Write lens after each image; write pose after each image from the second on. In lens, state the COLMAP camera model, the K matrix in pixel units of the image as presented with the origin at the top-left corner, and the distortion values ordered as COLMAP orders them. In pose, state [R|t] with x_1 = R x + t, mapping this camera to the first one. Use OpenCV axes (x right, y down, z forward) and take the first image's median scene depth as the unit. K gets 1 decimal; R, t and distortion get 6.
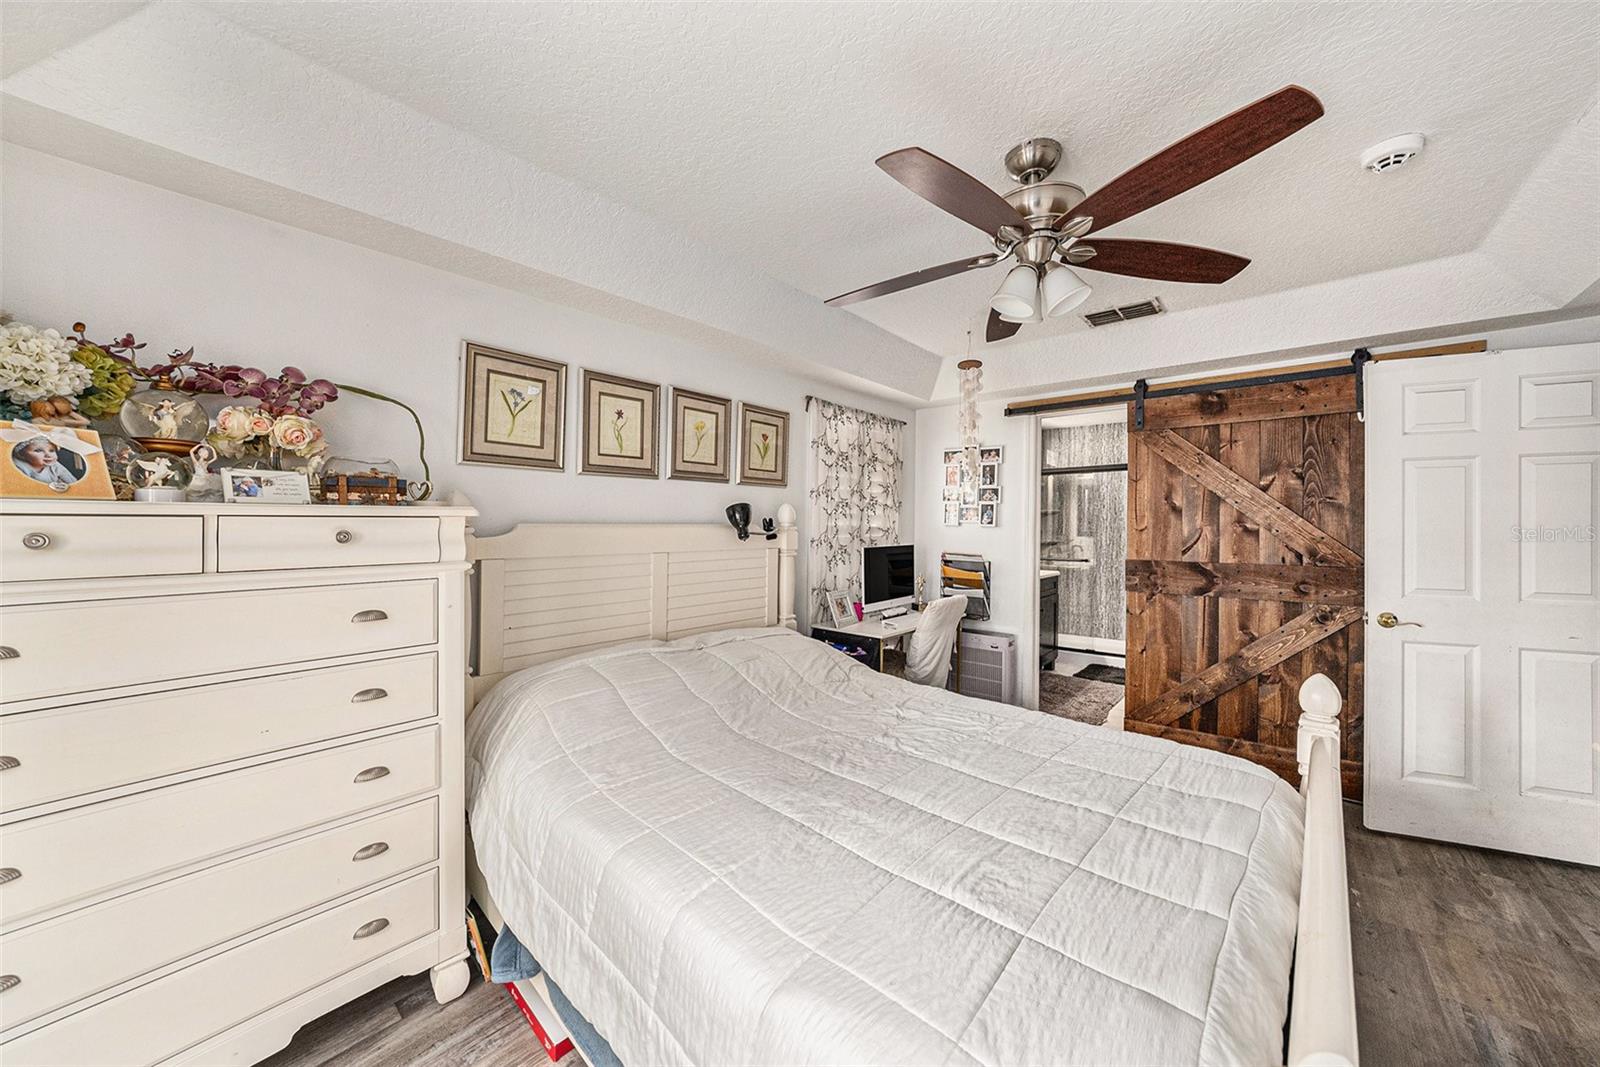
lens RADIAL K [[558.4, 0, 800.6], [0, 558.4, 528.2], [0, 0, 1]] dist [-0.021355, 0.003624]
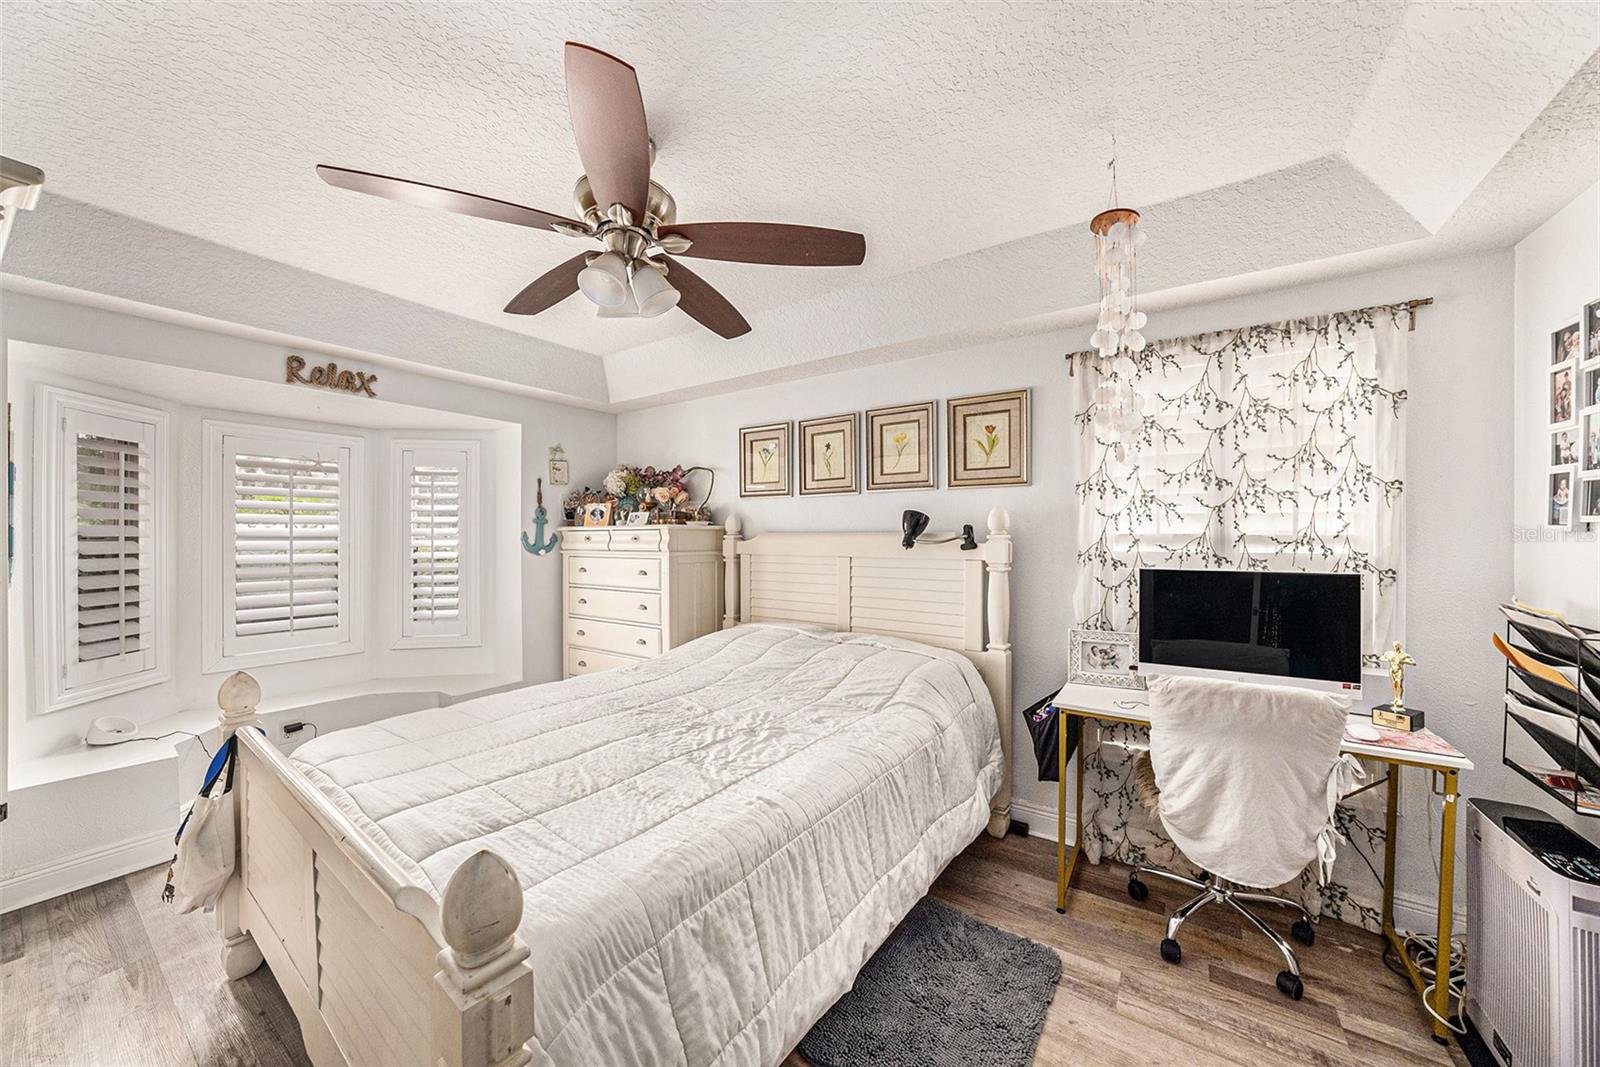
lens RADIAL K [[558.4, 0, 807.9], [0, 558.4, 532.9], [0, 0, 1]] dist [-0.021355, 0.003624]
pose [[0.144575, -0.010477, -0.989438, 0.853298], [-0.007273, 0.999906, -0.011651, 0.007065], [0.989467, 0.008881, 0.144486, 0.709957]]
